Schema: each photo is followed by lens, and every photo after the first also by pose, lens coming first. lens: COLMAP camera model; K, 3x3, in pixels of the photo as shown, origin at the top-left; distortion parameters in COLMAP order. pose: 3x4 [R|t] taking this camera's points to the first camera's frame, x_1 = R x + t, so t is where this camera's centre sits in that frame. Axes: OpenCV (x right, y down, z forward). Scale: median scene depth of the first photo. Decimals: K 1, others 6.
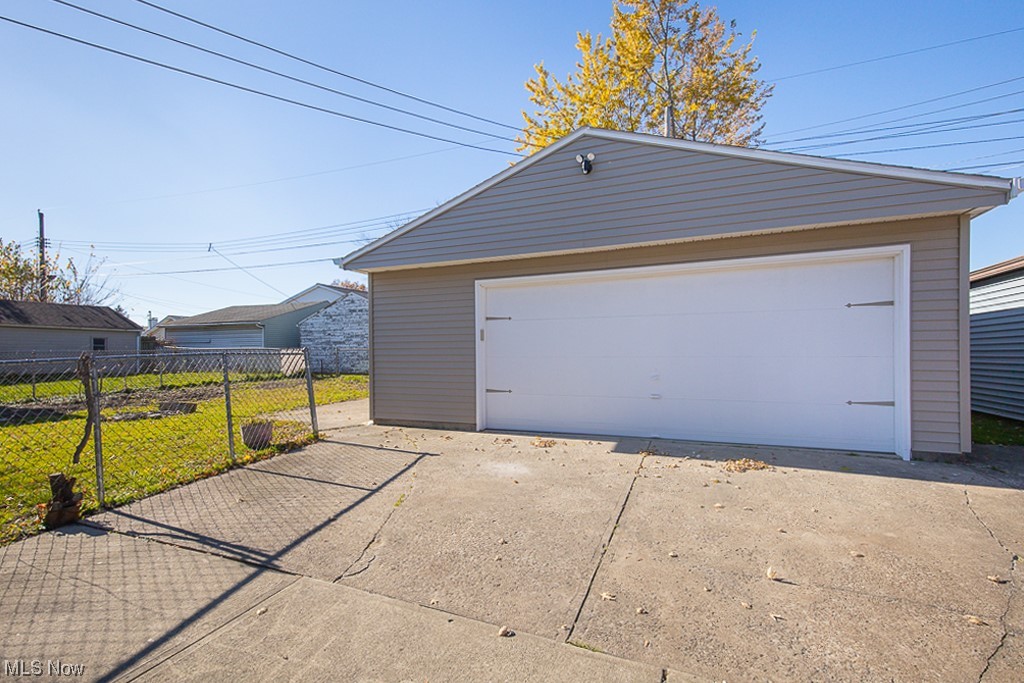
lens RADIAL K [[466.8, 0, 512.0], [0, 466.8, 341.5], [0, 0, 1]] dist [0.027352, -0.000494]
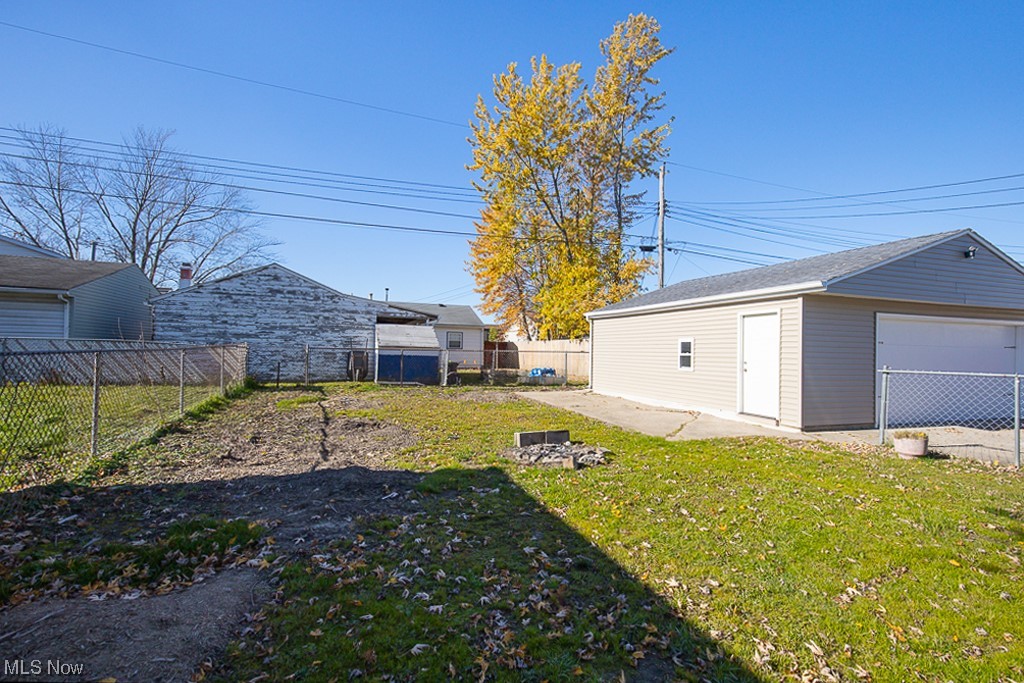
lens RADIAL K [[466.8, 0, 512.0], [0, 466.8, 341.5], [0, 0, 1]] dist [0.027352, -0.000494]
pose [[0.719040, 0.035233, 0.694075, -0.575533], [-0.041324, 0.999115, -0.007907, 0.000467], [-0.693739, -0.022997, 0.719859, 0.249565]]
